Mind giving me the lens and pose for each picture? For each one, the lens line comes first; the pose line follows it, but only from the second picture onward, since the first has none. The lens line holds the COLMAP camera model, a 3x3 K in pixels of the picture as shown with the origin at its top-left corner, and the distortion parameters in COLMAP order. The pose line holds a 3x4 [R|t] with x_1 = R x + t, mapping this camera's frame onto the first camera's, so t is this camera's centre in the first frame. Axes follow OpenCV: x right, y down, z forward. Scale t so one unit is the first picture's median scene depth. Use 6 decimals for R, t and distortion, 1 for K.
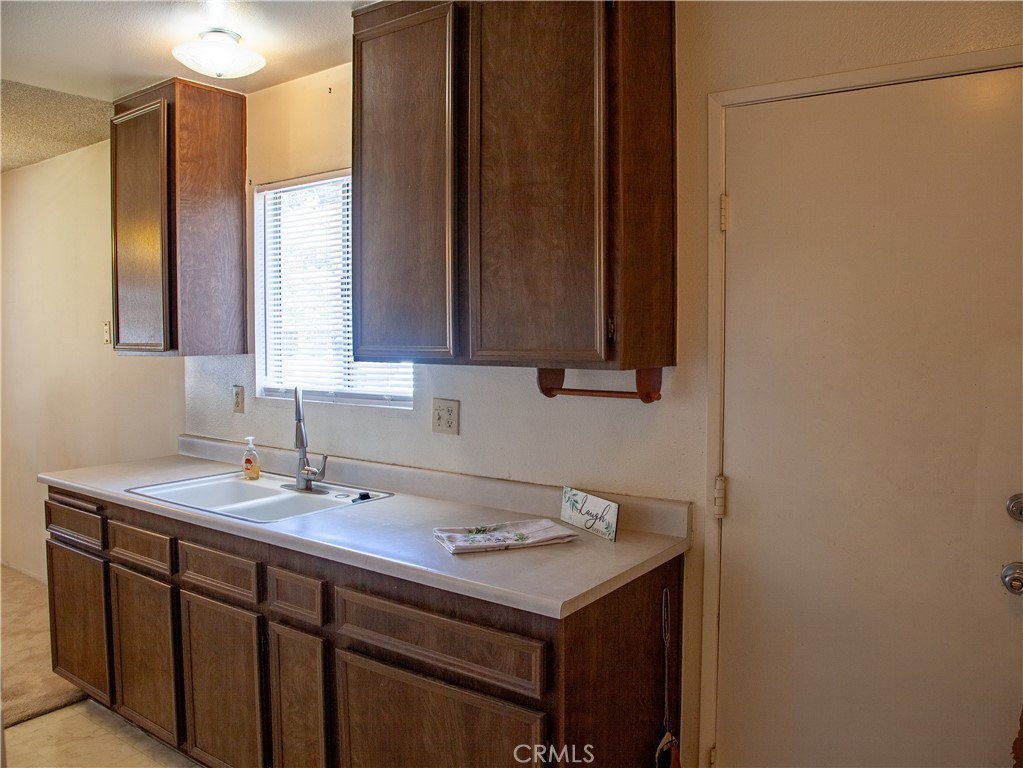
lens RADIAL K [[795.1, 0, 511.5], [0, 795.1, 384.0], [0, 0, 1]] dist [-0.063037, -0.000224]
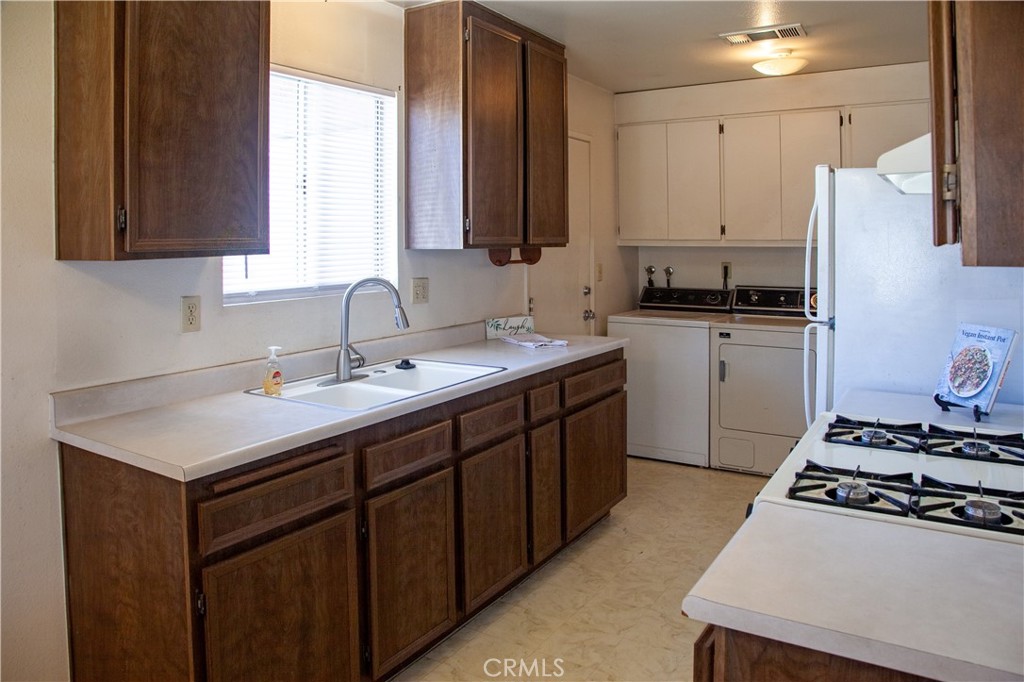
lens RADIAL K [[741.3, 0, 513.3], [0, 741.3, 251.0], [0, 0, 1]] dist [-0.097903, 0.057266]
pose [[-0.076144, -0.014544, 0.996991, -1.587508], [0.070365, 0.997322, 0.019923, -0.048207], [-0.994611, 0.071670, -0.074917, 1.088366]]
